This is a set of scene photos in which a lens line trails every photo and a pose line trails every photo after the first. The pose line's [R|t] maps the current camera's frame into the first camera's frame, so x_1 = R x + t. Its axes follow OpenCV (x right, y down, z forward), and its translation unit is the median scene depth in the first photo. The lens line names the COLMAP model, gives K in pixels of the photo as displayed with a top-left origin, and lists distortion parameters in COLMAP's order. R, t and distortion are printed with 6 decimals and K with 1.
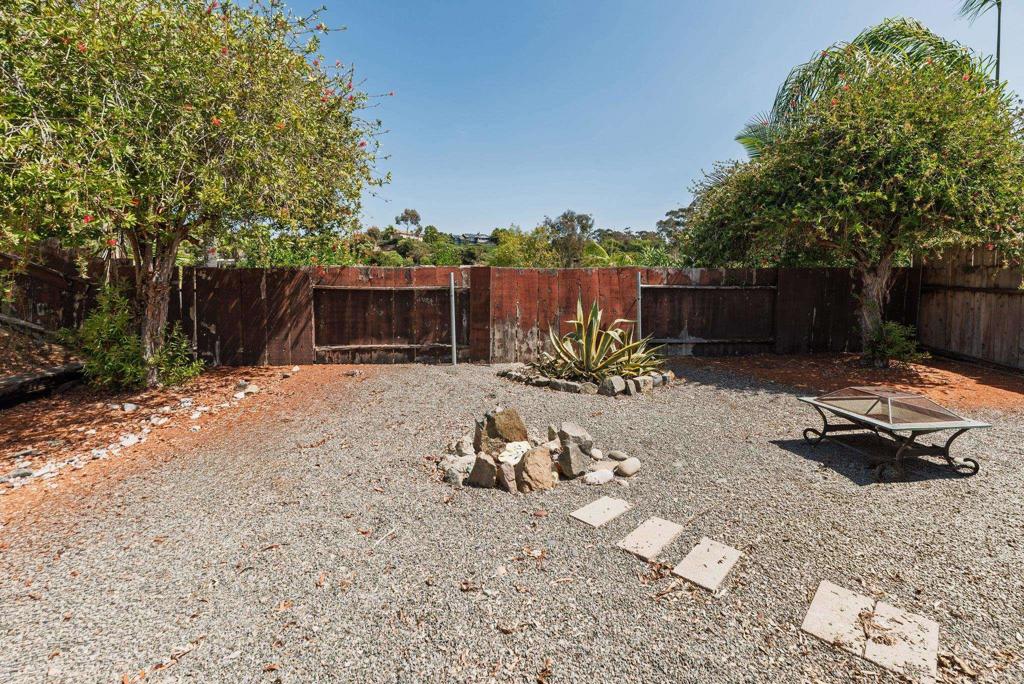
lens RADIAL K [[467.8, 0, 510.8], [0, 467.8, 281.6], [0, 0, 1]] dist [0.009014, 0.000051]
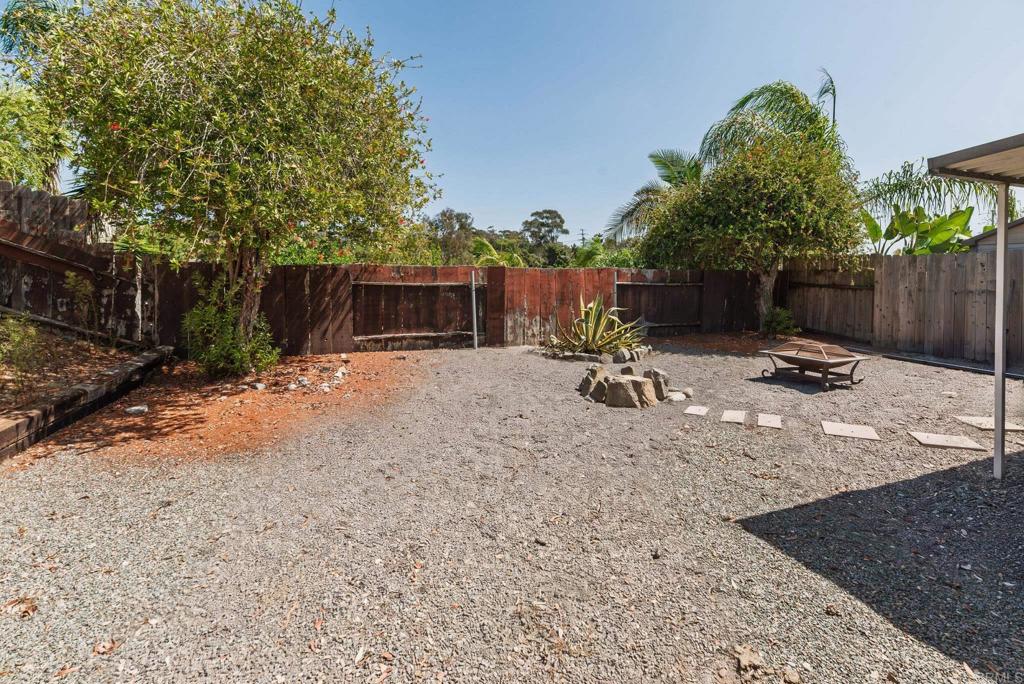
lens RADIAL K [[477.6, 0, 522.8], [0, 477.6, 276.7], [0, 0, 1]] dist [0.010149, -0.000186]
pose [[0.960785, 0.006736, 0.277212, -0.338897], [-0.004576, 0.999954, -0.008437, 0.004815], [-0.277256, 0.006838, 0.960772, -0.193434]]
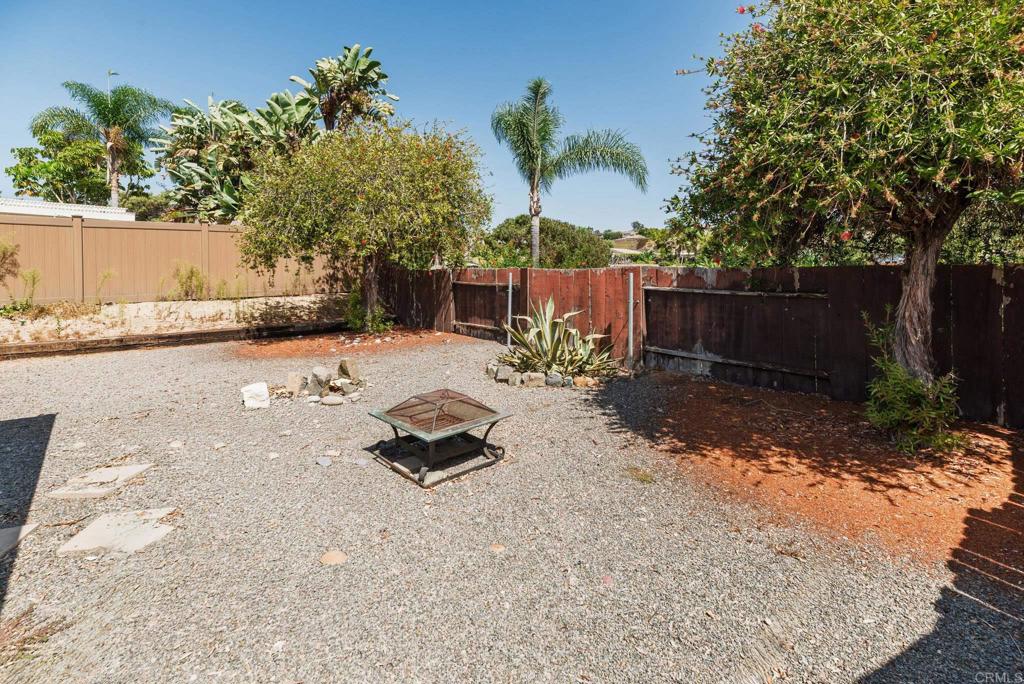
lens RADIAL K [[477.6, 0, 522.8], [0, 477.6, 276.7], [0, 0, 1]] dist [0.010149, -0.000186]
pose [[0.579780, 0.009742, -0.814715, 0.941143], [-0.003796, 0.999950, 0.009255, -0.021110], [0.814764, -0.002273, 0.579788, 0.283558]]
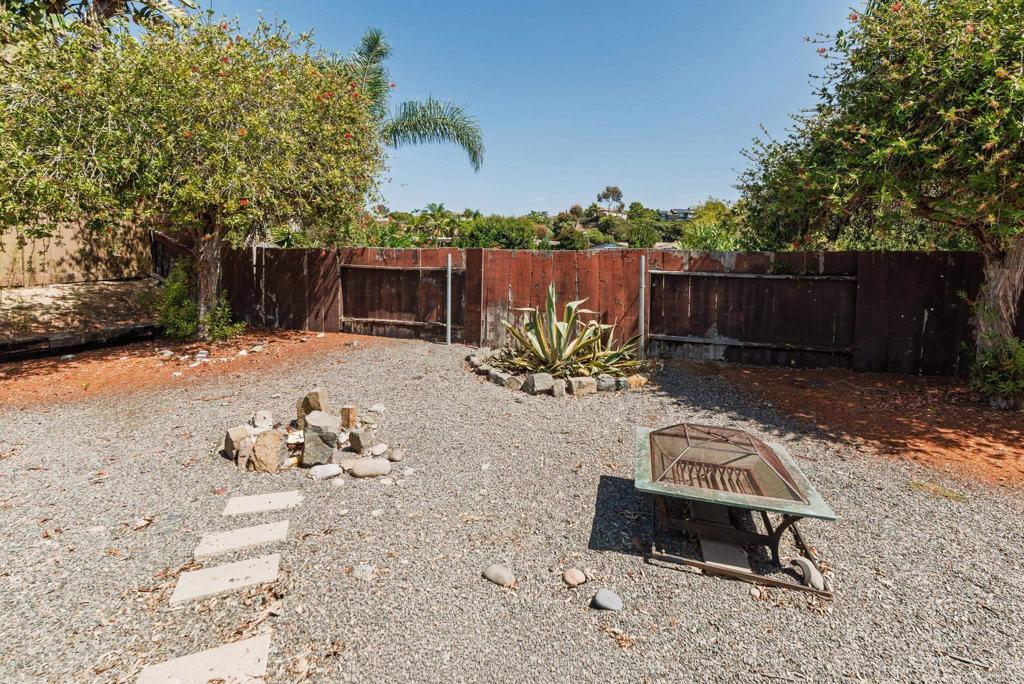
lens RADIAL K [[470.5, 0, 508.4], [0, 470.5, 269.7], [0, 0, 1]] dist [0.011890, -0.000081]
pose [[0.907797, 0.024242, -0.418709, 0.419276], [-0.014818, 0.999559, 0.025744, -0.013075], [0.419148, -0.017166, 0.907756, 0.126640]]
